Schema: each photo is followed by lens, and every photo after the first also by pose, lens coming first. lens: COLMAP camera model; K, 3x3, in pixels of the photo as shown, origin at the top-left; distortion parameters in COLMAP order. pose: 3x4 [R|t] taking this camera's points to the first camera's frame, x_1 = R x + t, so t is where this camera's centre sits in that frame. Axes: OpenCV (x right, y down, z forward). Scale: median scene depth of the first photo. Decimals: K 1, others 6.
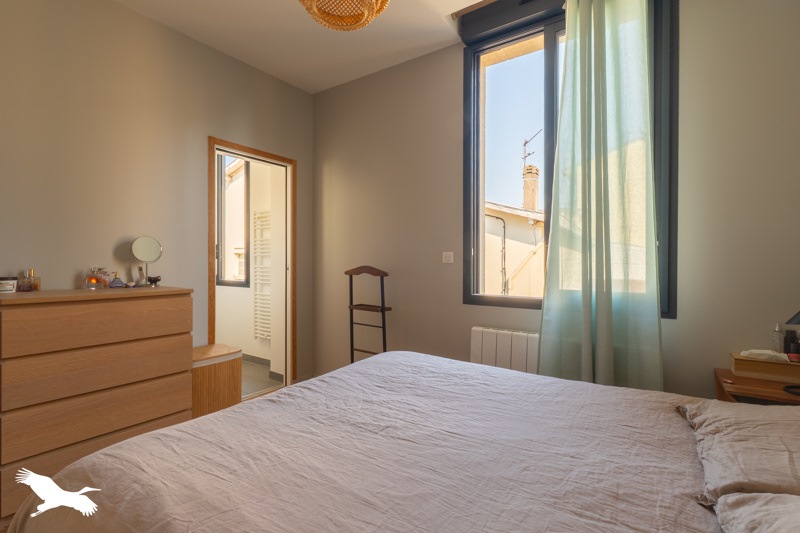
lens RADIAL K [[385.0, 0, 399.8], [0, 385.0, 264.0], [0, 0, 1]] dist [-0.001326, -0.000090]
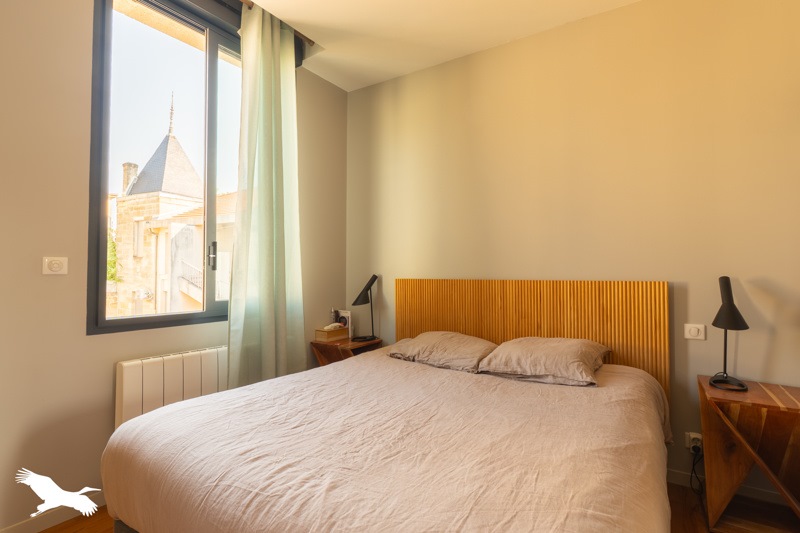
lens RADIAL K [[385.0, 0, 399.8], [0, 385.0, 264.0], [0, 0, 1]] dist [-0.001326, -0.000090]
pose [[-0.004187, 0.020930, 0.999772, -0.881533], [0.002301, 0.999778, -0.020921, -0.009298], [-0.999989, 0.002213, -0.004234, 0.787645]]
